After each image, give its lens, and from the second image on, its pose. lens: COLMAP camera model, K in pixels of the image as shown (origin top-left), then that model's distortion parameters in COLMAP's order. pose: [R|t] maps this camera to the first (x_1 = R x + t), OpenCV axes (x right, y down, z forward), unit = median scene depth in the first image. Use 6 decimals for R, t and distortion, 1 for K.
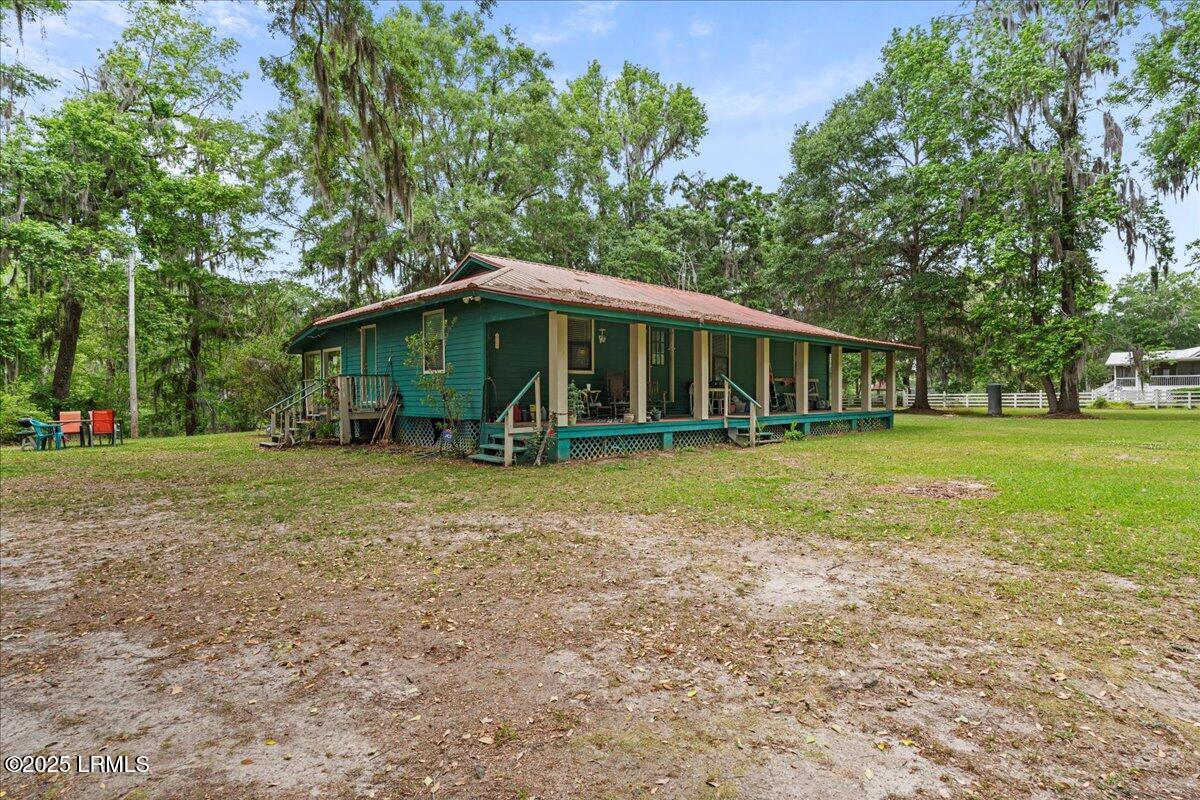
lens RADIAL K [[590.6, 0, 599.2], [0, 590.6, 402.3], [0, 0, 1]] dist [-0.013487, 0.000471]
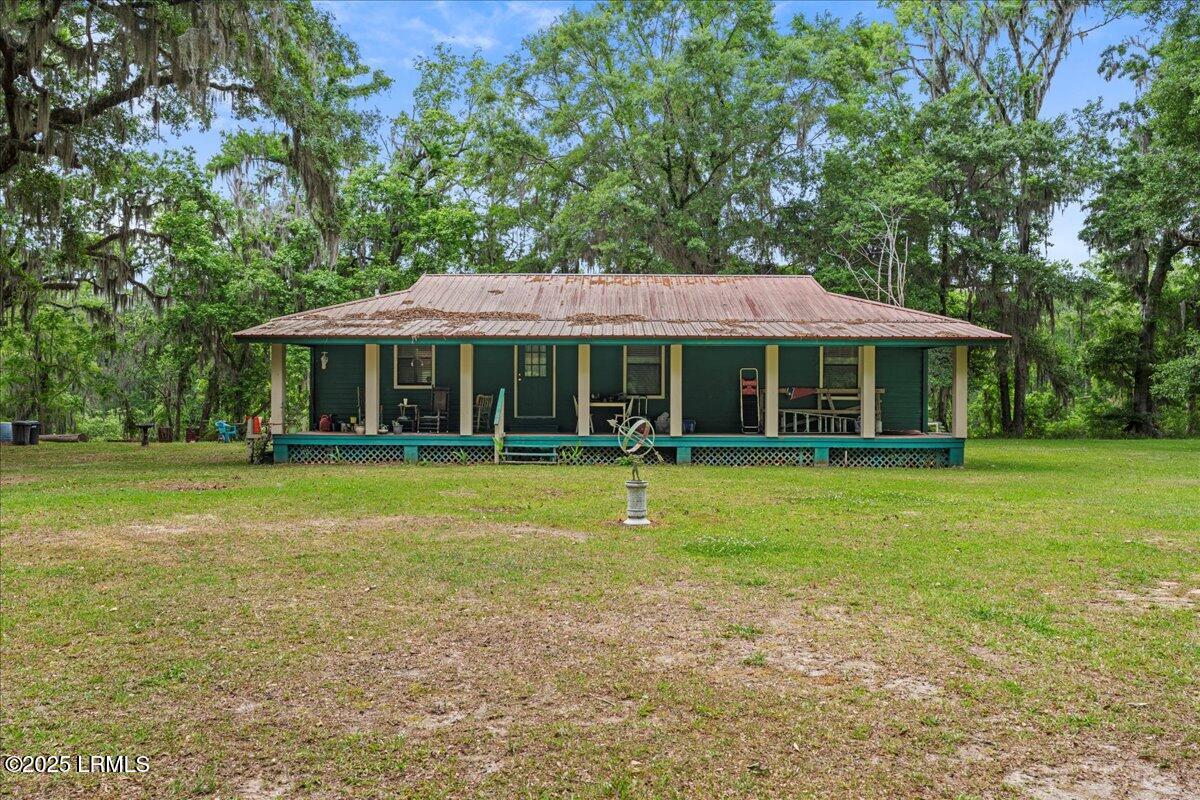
lens RADIAL K [[864.8, 0, 599.5], [0, 864.8, 401.3], [0, 0, 1]] dist [-0.020437, 0.004262]
pose [[0.740681, 0.003156, -0.671850, 0.747615], [-0.014027, 0.999844, -0.010767, -0.008538], [0.671711, 0.017399, 0.740609, 0.050018]]
